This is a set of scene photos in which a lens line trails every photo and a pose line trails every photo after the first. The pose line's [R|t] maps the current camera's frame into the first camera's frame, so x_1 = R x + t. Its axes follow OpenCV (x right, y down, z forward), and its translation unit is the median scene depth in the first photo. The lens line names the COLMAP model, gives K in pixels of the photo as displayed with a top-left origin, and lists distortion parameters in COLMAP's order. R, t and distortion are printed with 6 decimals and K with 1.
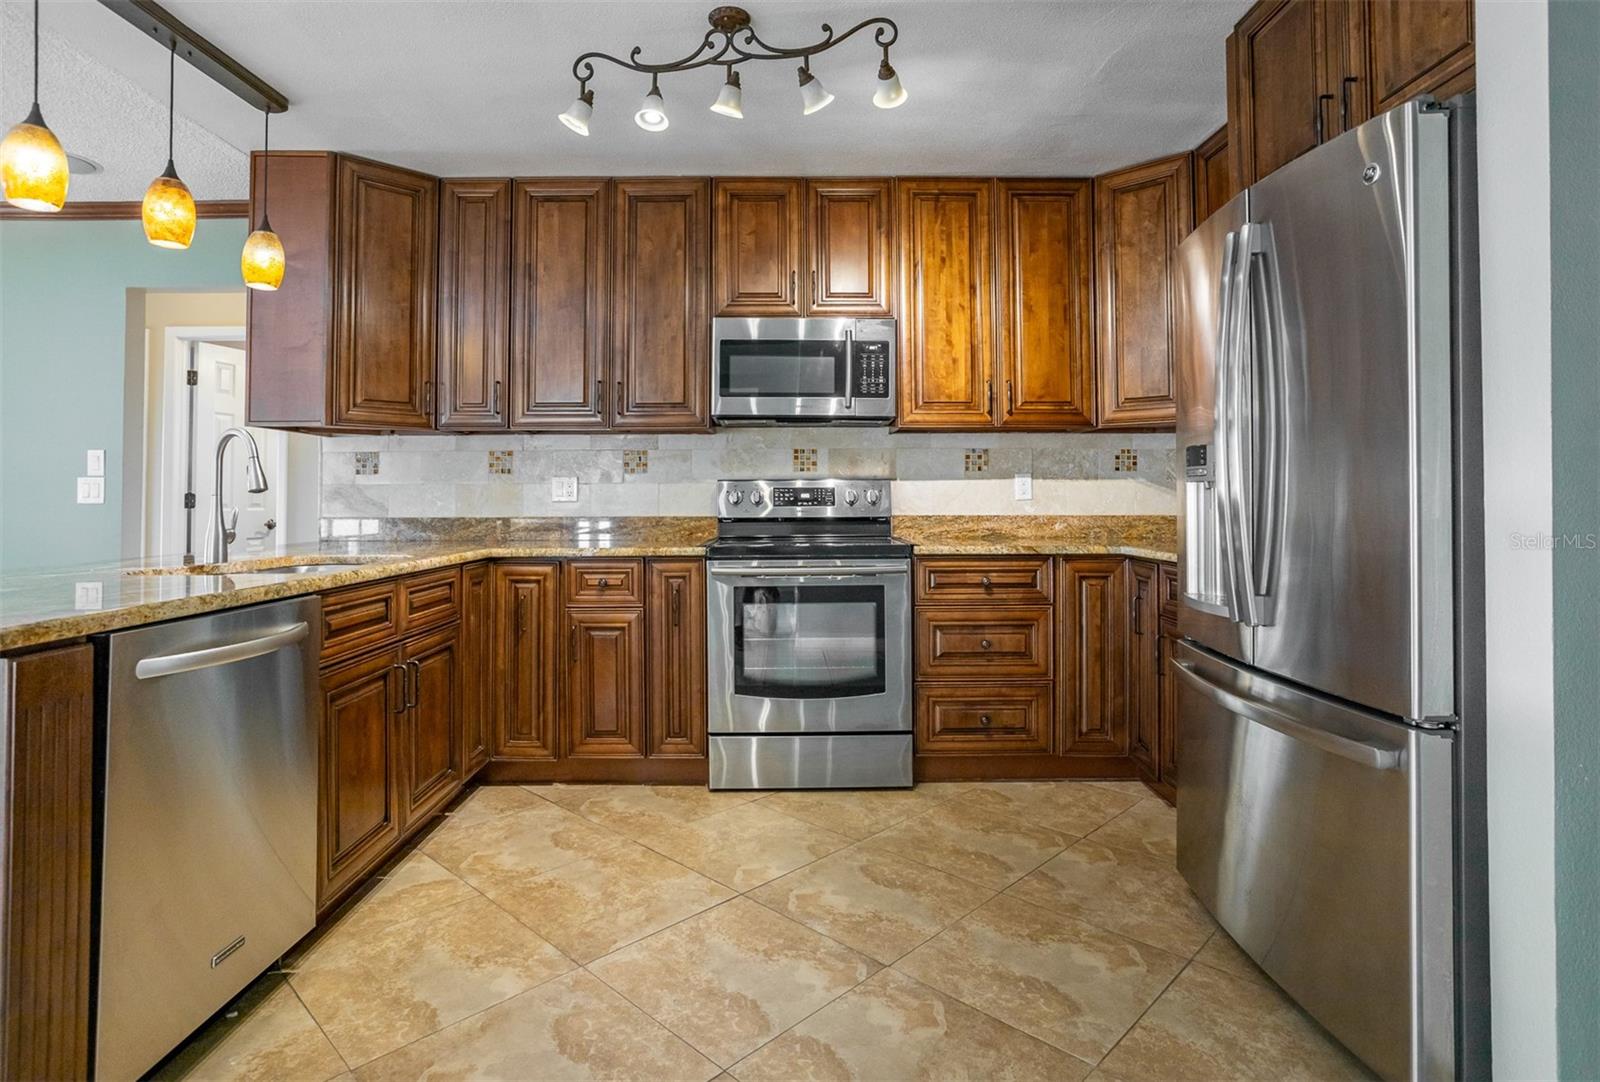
lens RADIAL K [[842.4, 0, 790.9], [0, 842.4, 474.5], [0, 0, 1]] dist [-0.062265, 0.041188]
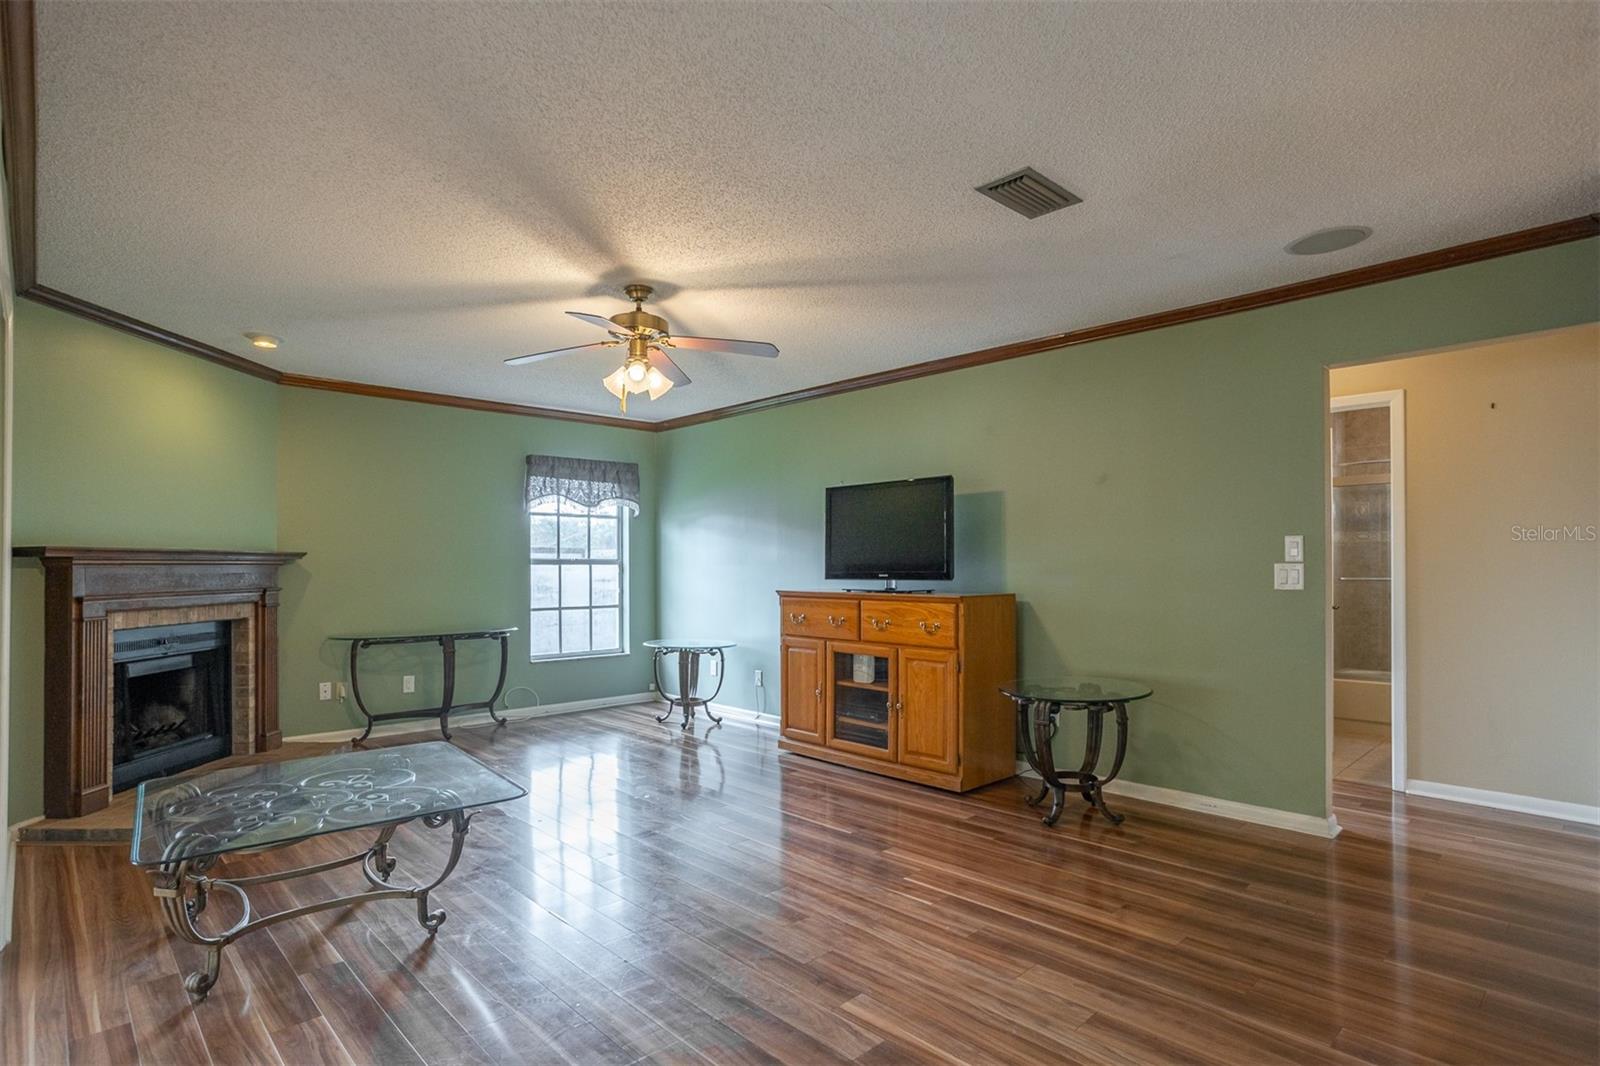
lens RADIAL K [[814.3, 0, 783.8], [0, 814.3, 546.5], [0, 0, 1]] dist [-0.053158, 0.036411]
pose [[0.679758, -0.017299, -0.733233, -0.598675], [0.021457, 0.999763, -0.003694, -0.028982], [0.733123, -0.013222, 0.679968, -0.115793]]
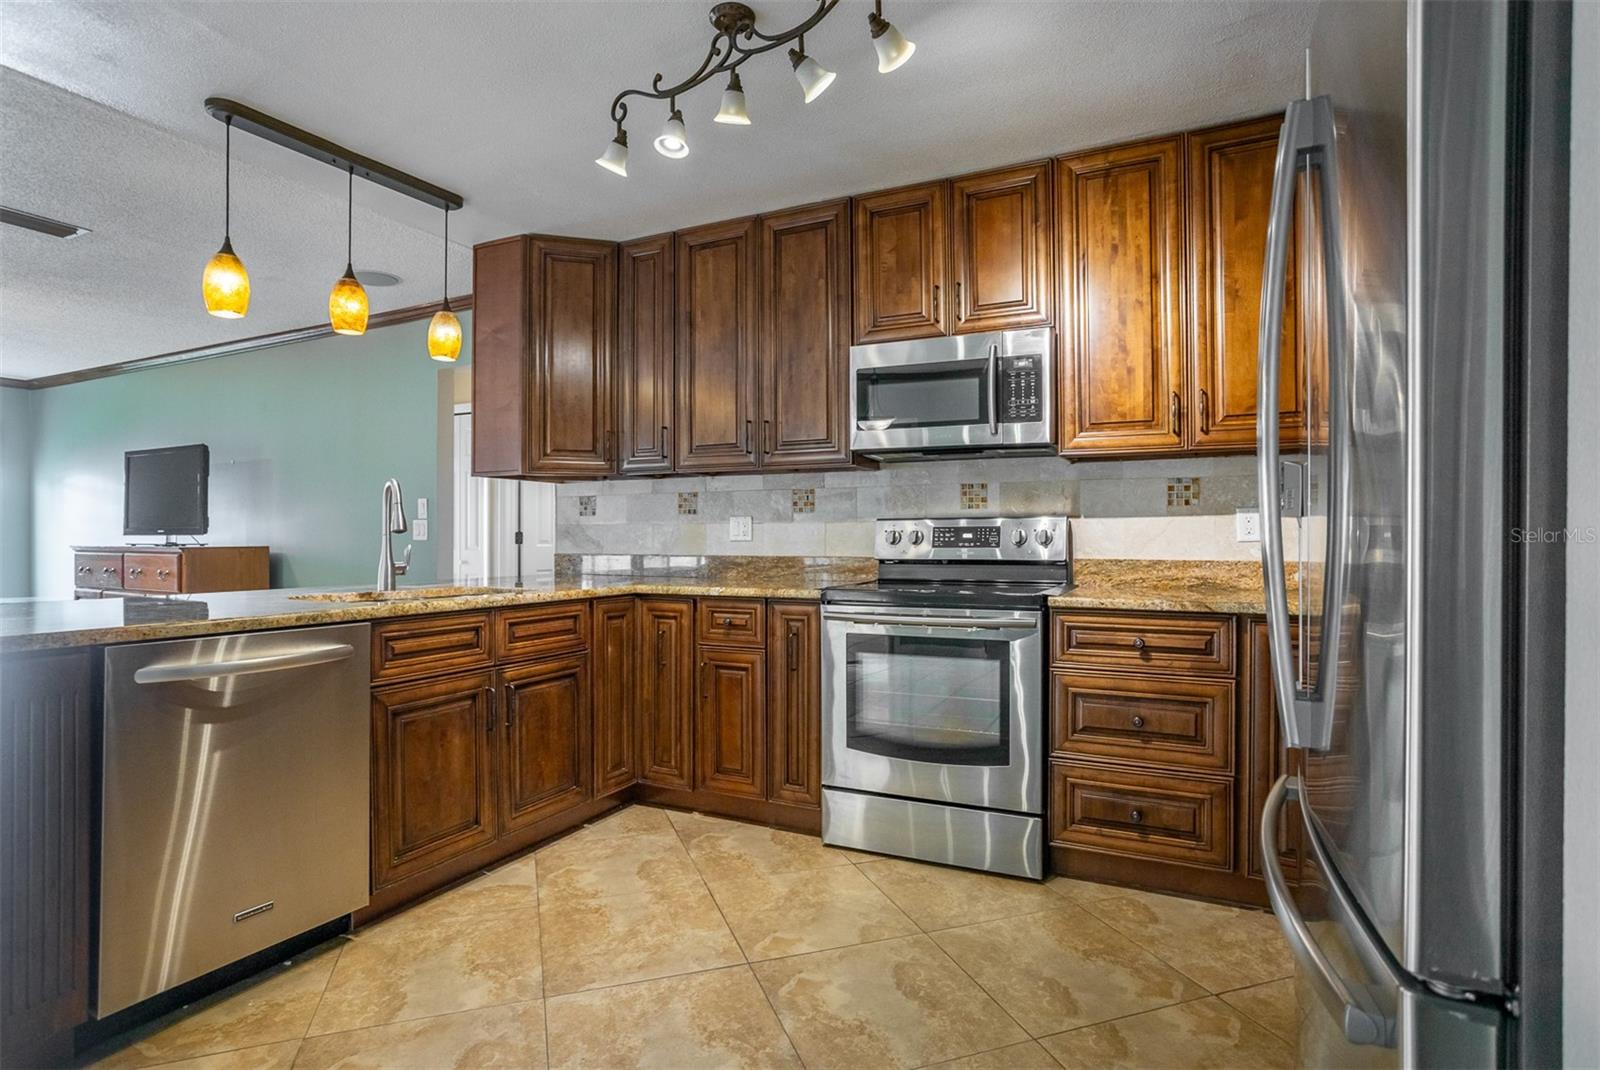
lens RADIAL K [[815.0, 0, 793.1], [0, 815.0, 534.8], [0, 0, 1]] dist [-0.067566, 0.047046]
pose [[0.891601, 0.002024, -0.452818, 0.258868], [0.010643, 0.999620, 0.025424, 0.000557], [0.452698, -0.027487, 0.891240, 0.152662]]
